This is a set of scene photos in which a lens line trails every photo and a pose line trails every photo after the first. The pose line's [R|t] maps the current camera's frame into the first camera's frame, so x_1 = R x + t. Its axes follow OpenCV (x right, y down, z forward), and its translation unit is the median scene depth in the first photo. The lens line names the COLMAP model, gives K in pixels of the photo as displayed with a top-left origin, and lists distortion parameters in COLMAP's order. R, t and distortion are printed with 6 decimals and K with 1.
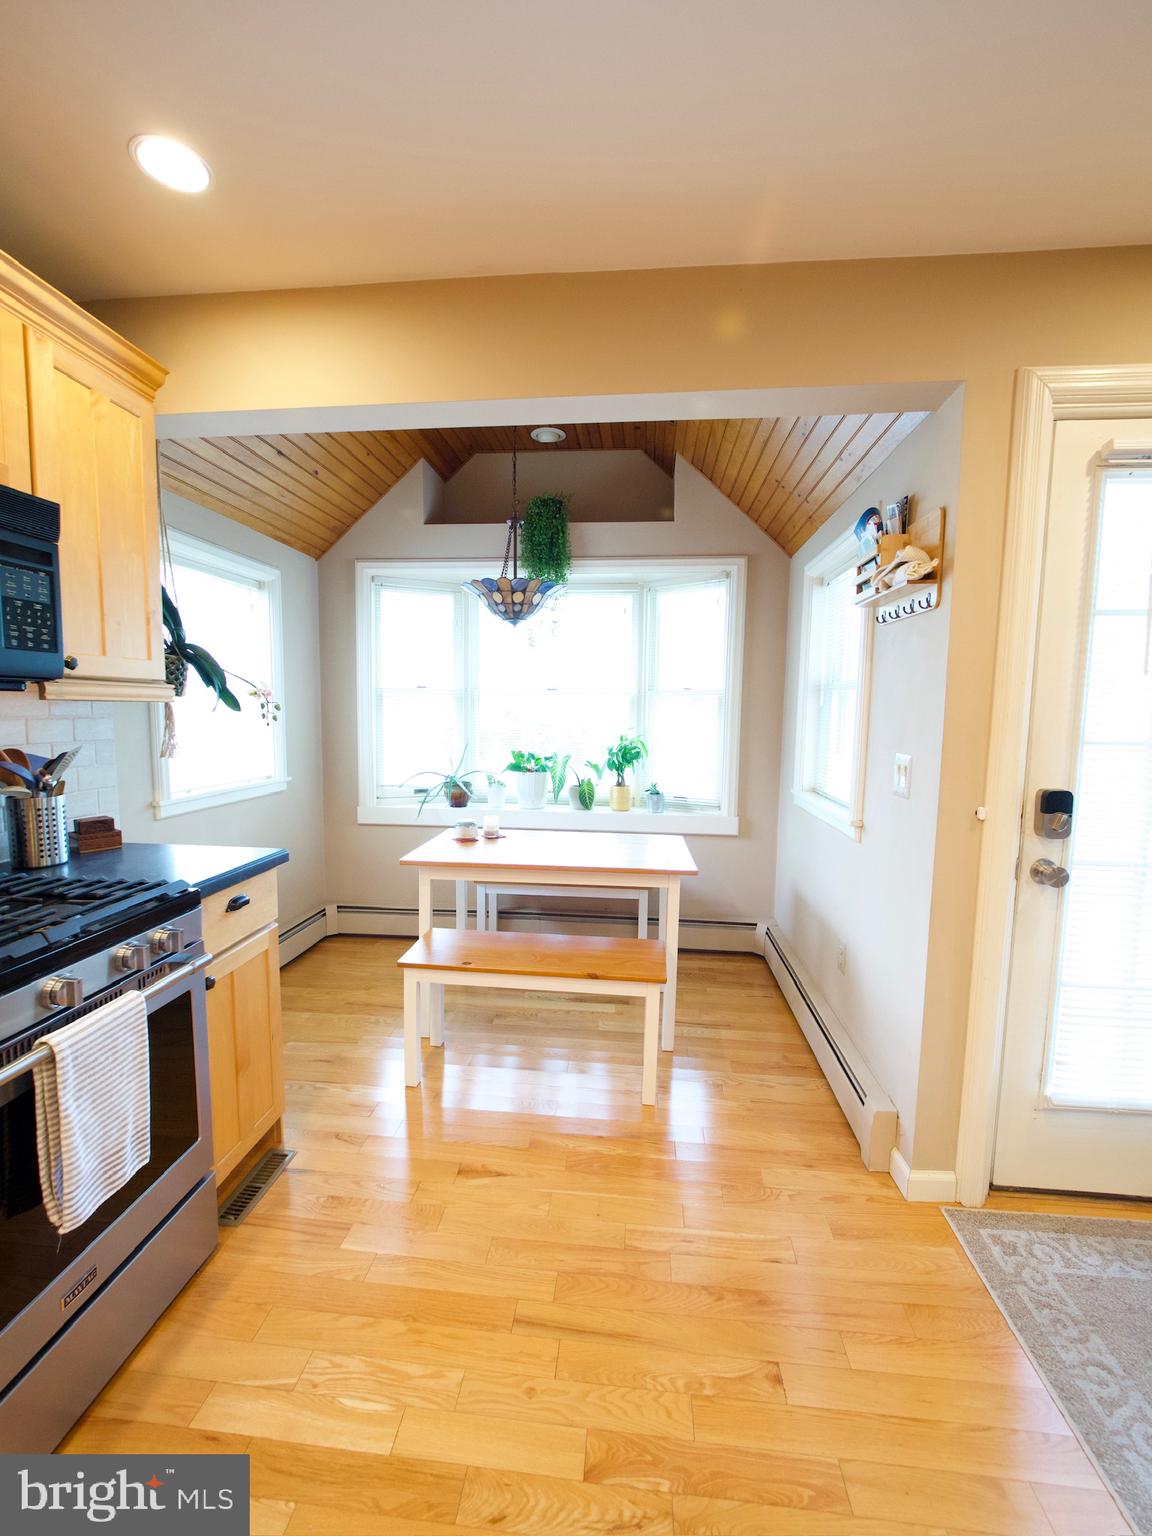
lens RADIAL K [[648.9, 0, 574.1], [0, 648.9, 772.5], [0, 0, 1]] dist [-0.007930, 0.000205]
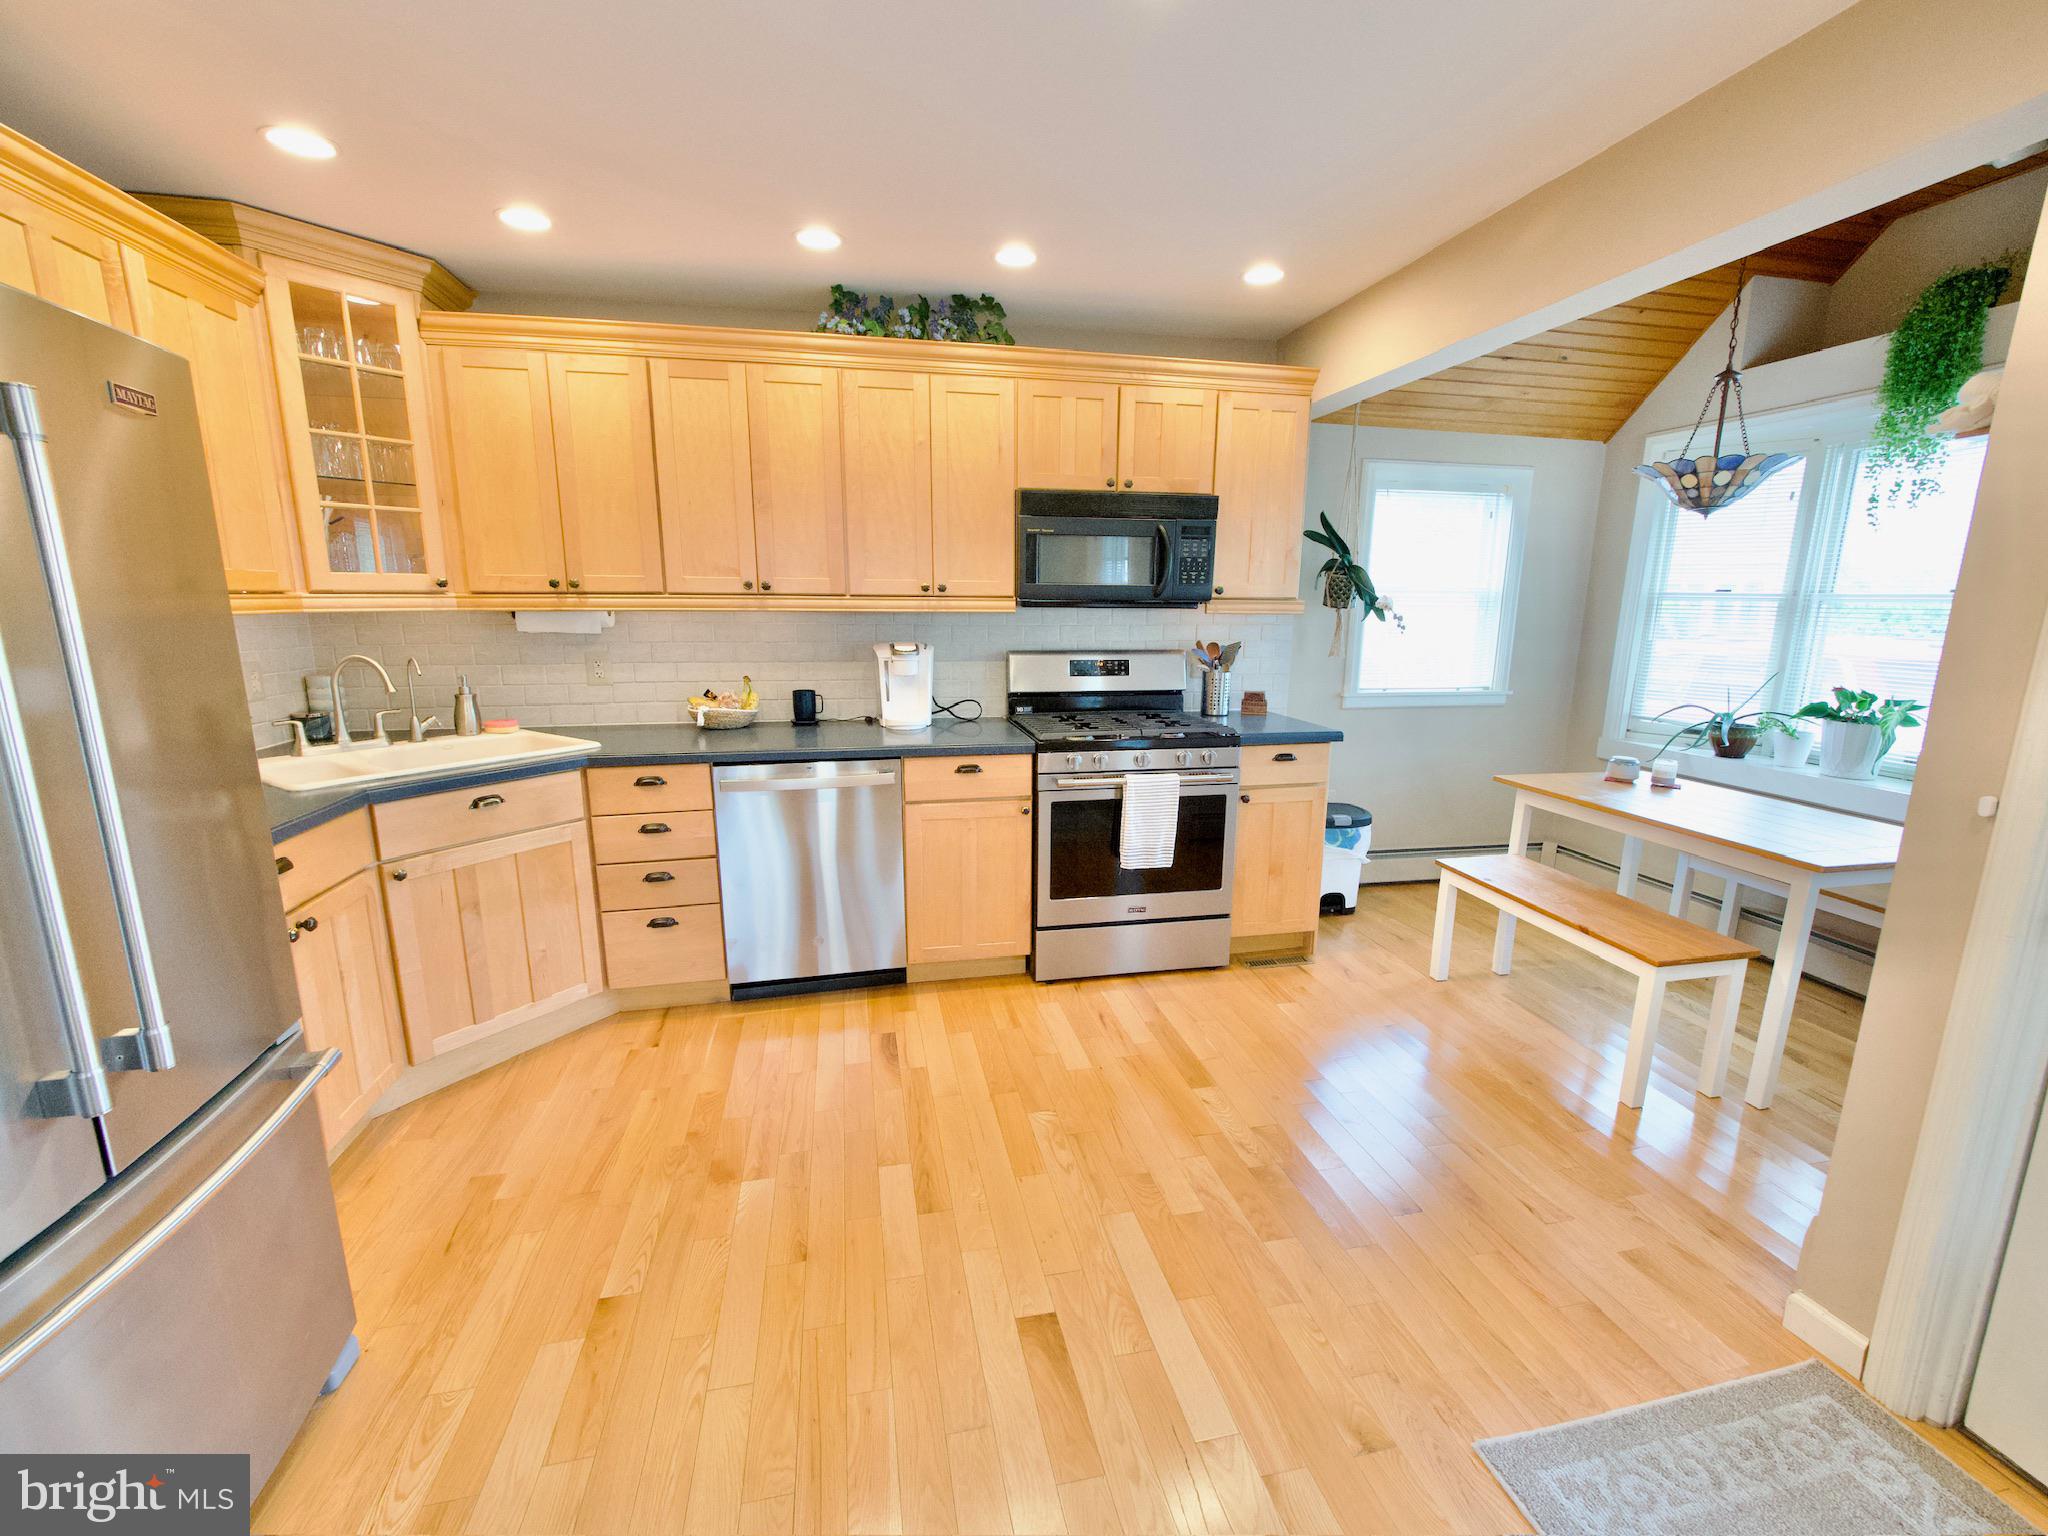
lens RADIAL K [[865.2, 0, 1020.7], [0, 865.2, 777.0], [0, 0, 1]] dist [-0.007930, 0.000205]
pose [[0.295793, 0.184653, -0.937235, 0.863654], [-0.098391, 0.981810, 0.162382, -0.006466], [0.950171, 0.044184, 0.308581, -0.106862]]
